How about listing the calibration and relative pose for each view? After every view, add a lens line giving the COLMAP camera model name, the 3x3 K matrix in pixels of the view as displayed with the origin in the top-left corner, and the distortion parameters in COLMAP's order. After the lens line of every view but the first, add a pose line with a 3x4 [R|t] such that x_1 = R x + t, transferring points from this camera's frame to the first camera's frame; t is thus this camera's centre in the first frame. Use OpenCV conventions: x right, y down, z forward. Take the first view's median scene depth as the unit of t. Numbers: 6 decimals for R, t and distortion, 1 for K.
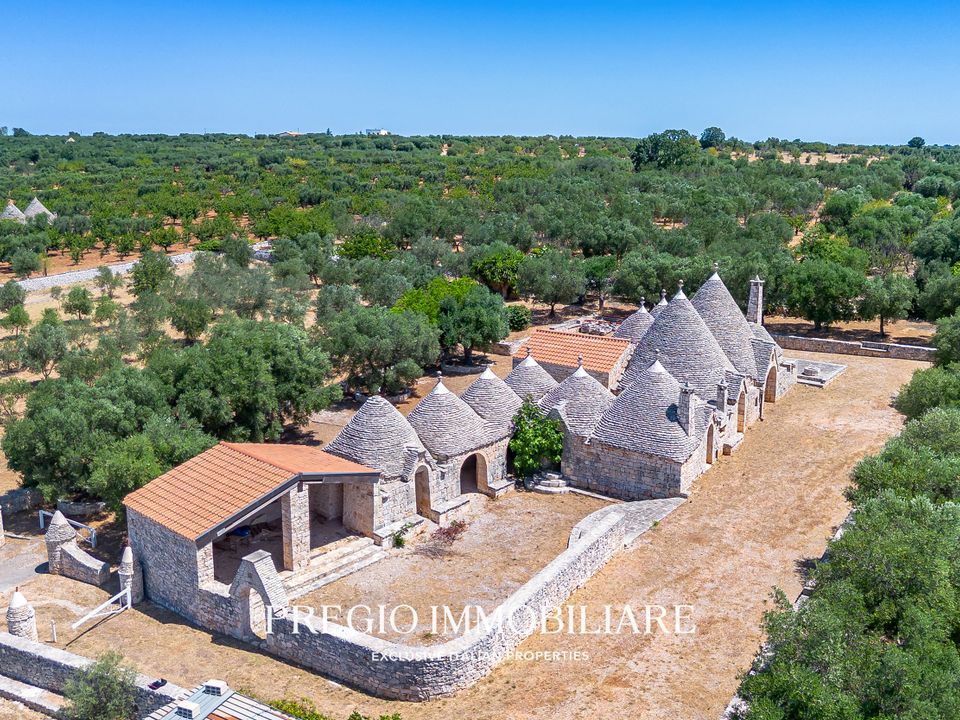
lens RADIAL K [[932.3, 0, 480.0], [0, 932.3, 360.0], [0, 0, 1]] dist [0.002731, -0.010499]
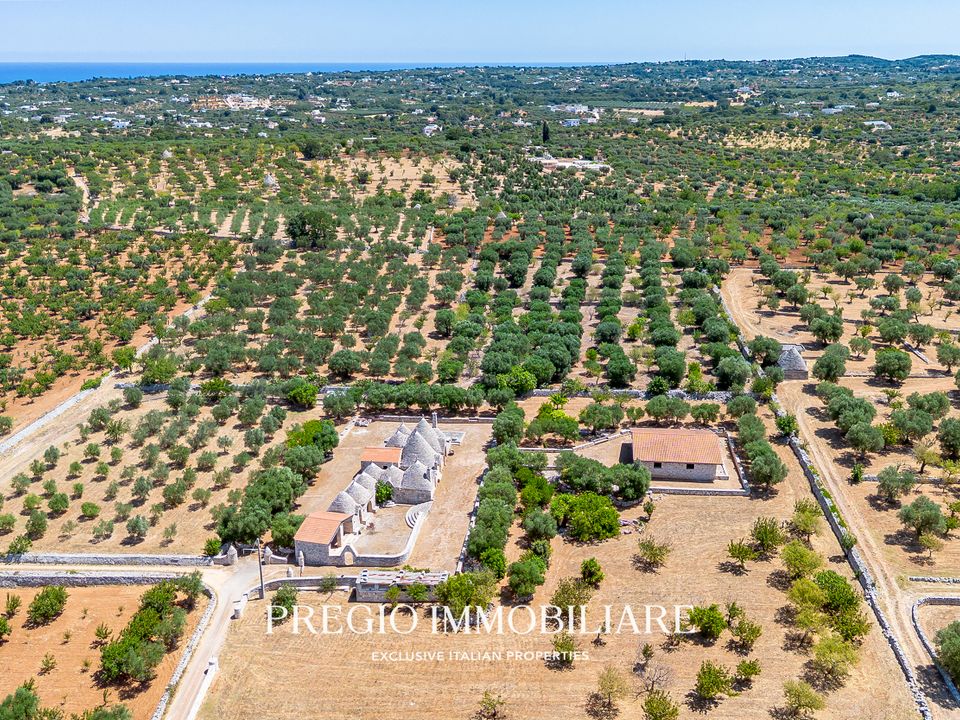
lens RADIAL K [[932.3, 0, 480.0], [0, 932.3, 360.0], [0, 0, 1]] dist [0.002731, -0.010499]
pose [[0.902608, -0.163270, 0.398299, -0.849804], [0.133236, 0.985805, 0.102165, -0.647917], [-0.409325, -0.039147, 0.911548, -2.046251]]
